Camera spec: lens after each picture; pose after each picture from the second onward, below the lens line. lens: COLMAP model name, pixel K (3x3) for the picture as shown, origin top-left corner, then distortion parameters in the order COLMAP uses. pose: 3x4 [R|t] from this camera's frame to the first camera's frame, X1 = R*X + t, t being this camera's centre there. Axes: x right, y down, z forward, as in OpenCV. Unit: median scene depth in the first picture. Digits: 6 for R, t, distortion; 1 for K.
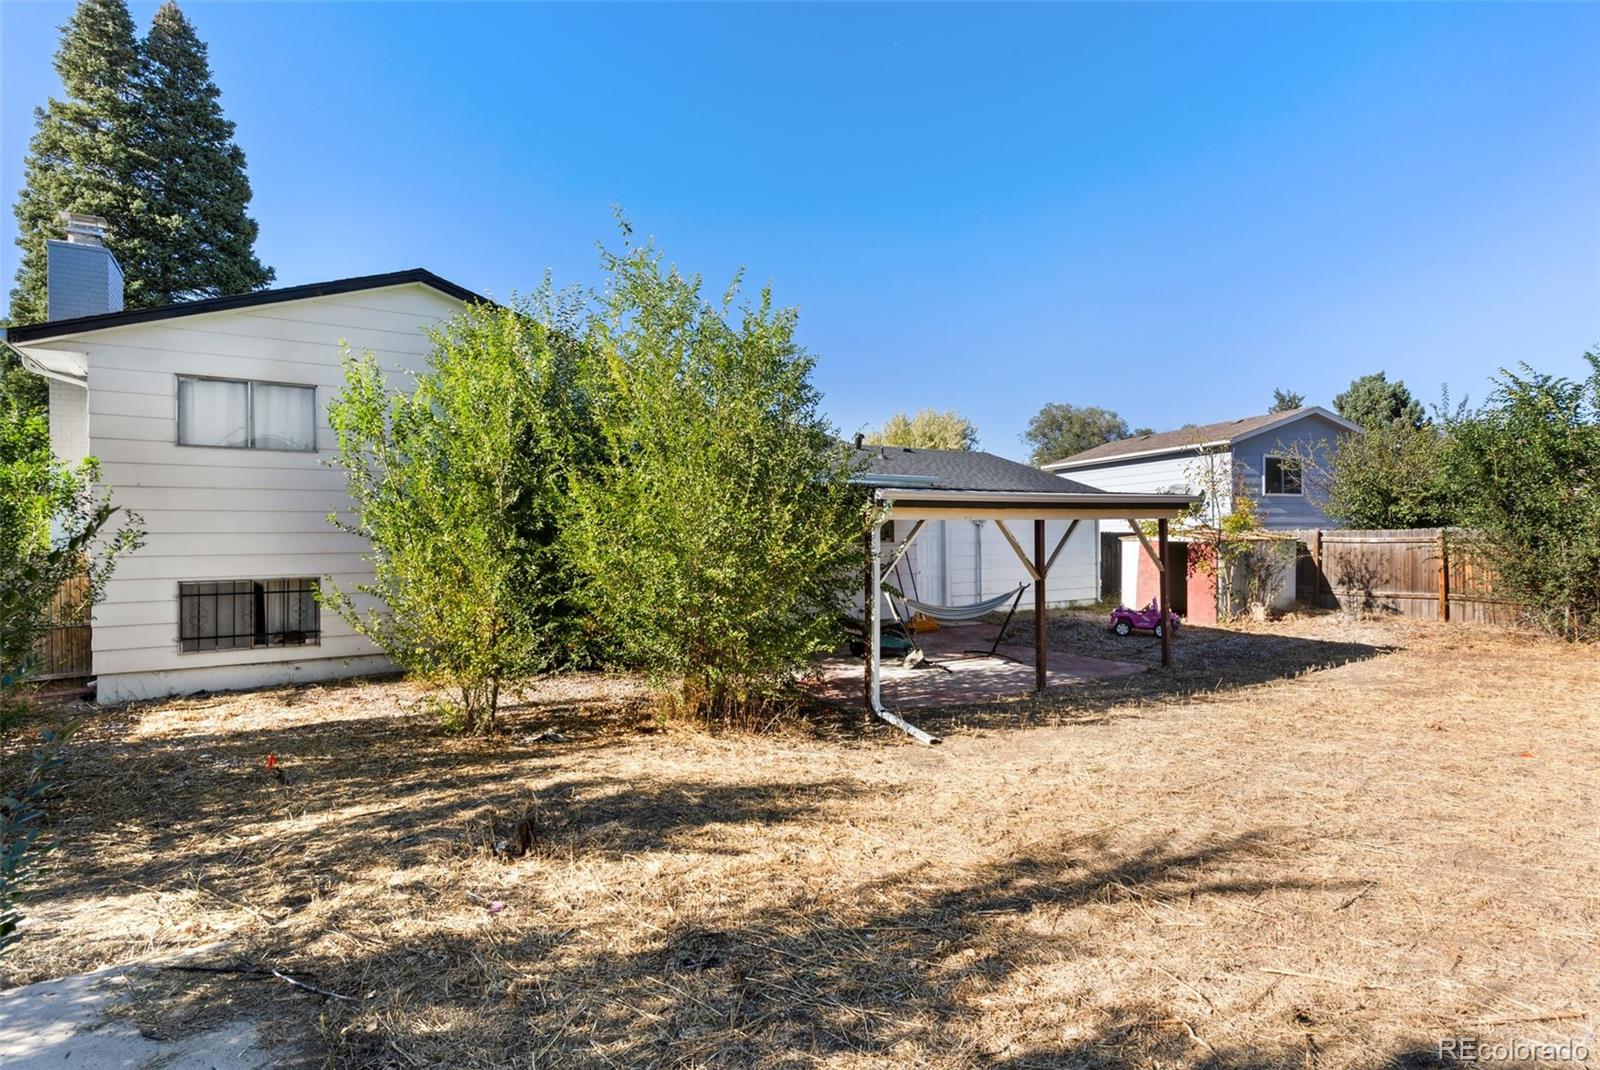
lens RADIAL K [[788.1, 0, 800.0], [0, 788.1, 535.0], [0, 0, 1]] dist [0.001650, -0.000976]
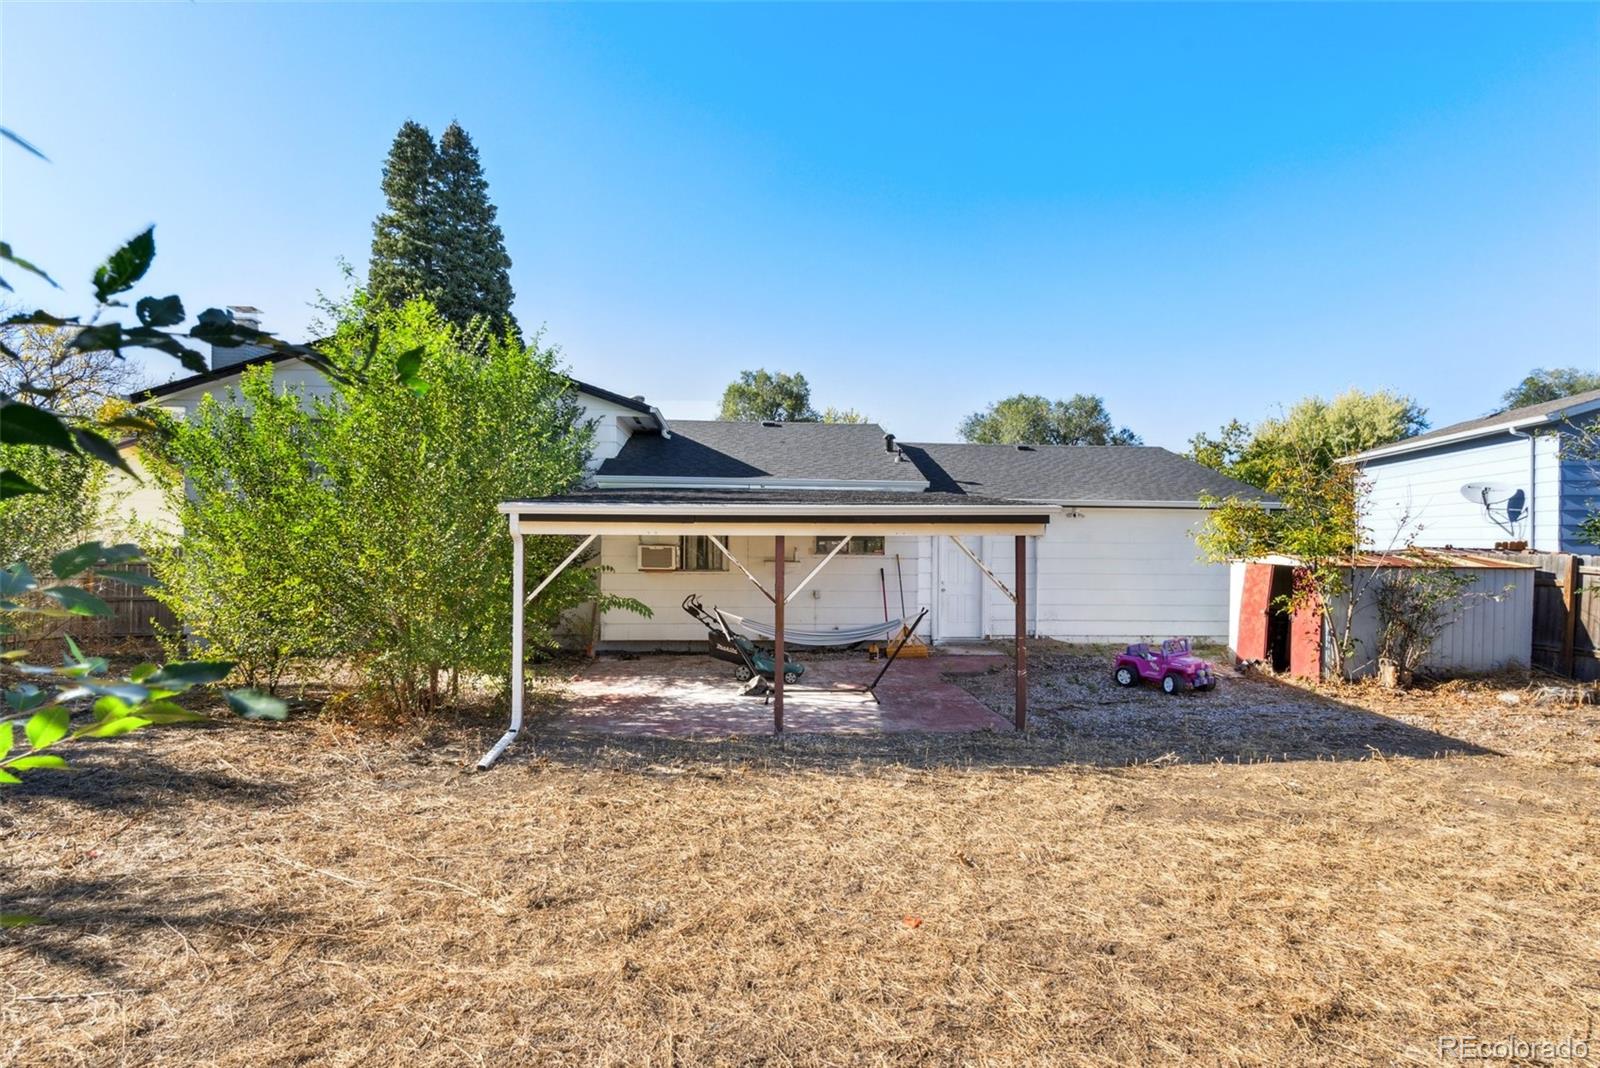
lens RADIAL K [[796.1, 0, 800.0], [0, 796.1, 534.0], [0, 0, 1]] dist [0.003512, 0.000330]
pose [[0.883603, 0.016610, -0.467943, 0.411176], [-0.017933, 0.999838, 0.001628, -0.013177], [0.467894, 0.006953, 0.883757, 0.137555]]
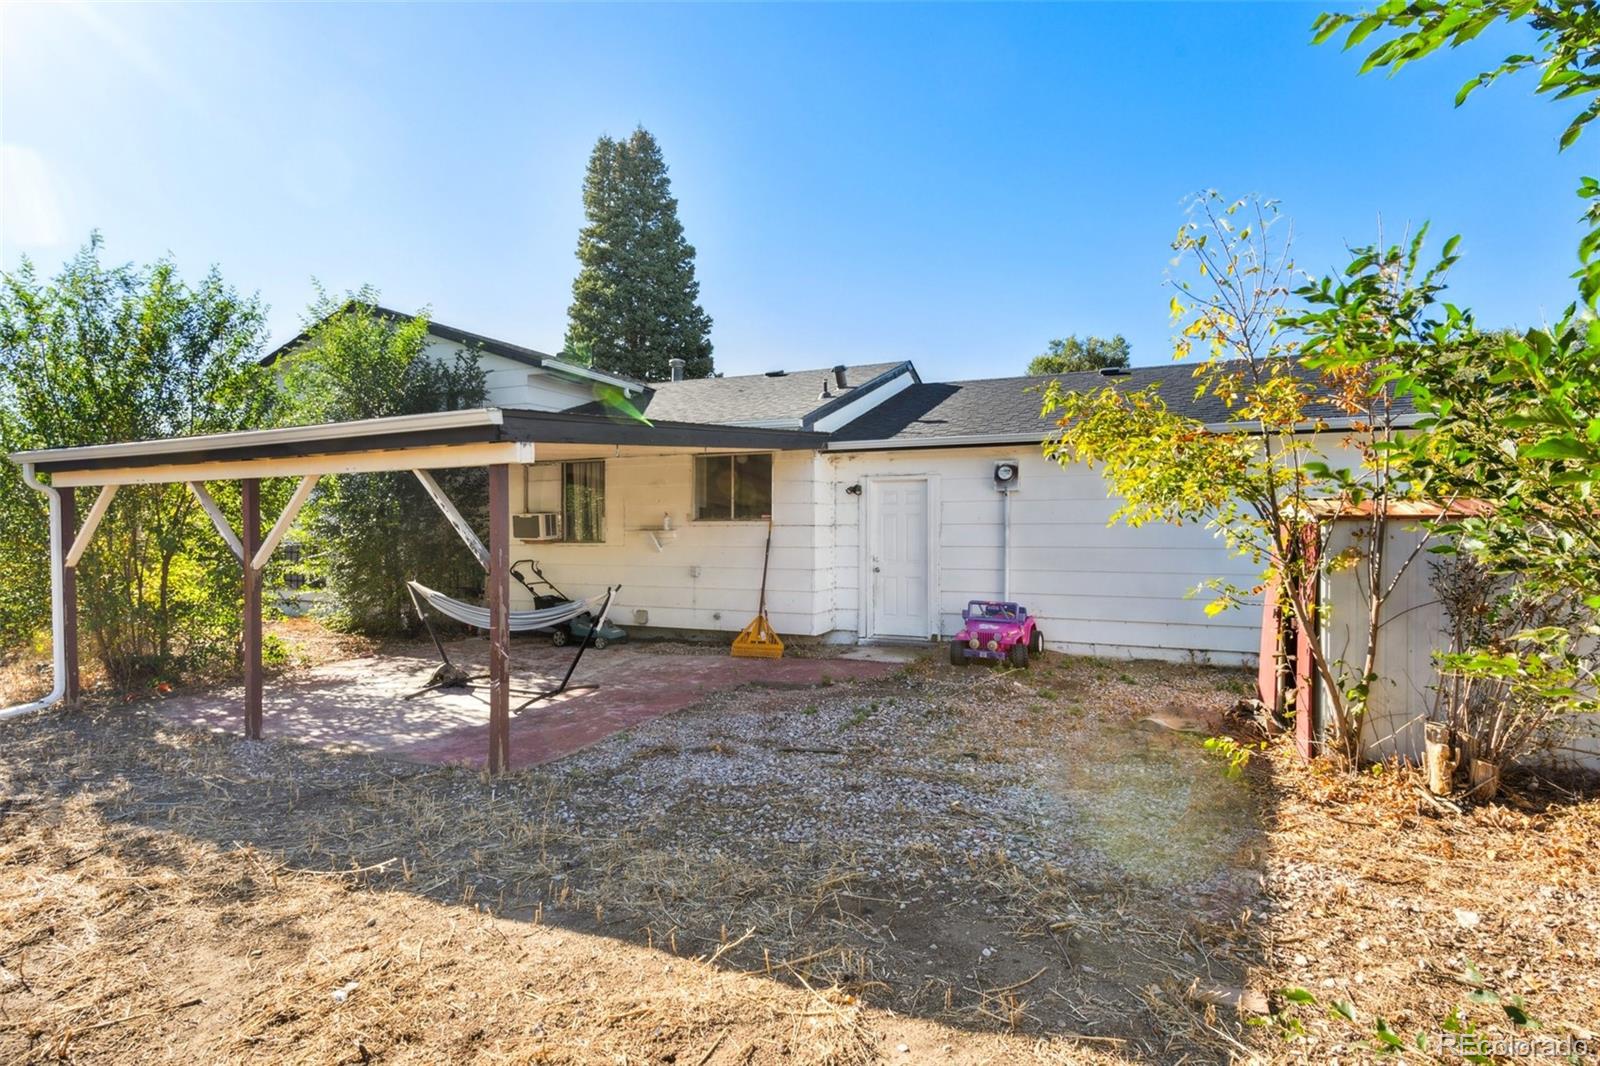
lens RADIAL K [[788.1, 0, 800.0], [0, 788.1, 533.0], [0, 0, 1]] dist [0.001650, -0.000976]
pose [[0.567172, 0.011817, -0.823514, 0.611377], [-0.000264, 0.999900, 0.014165, 0.008064], [0.823599, -0.007817, 0.567118, 0.558486]]
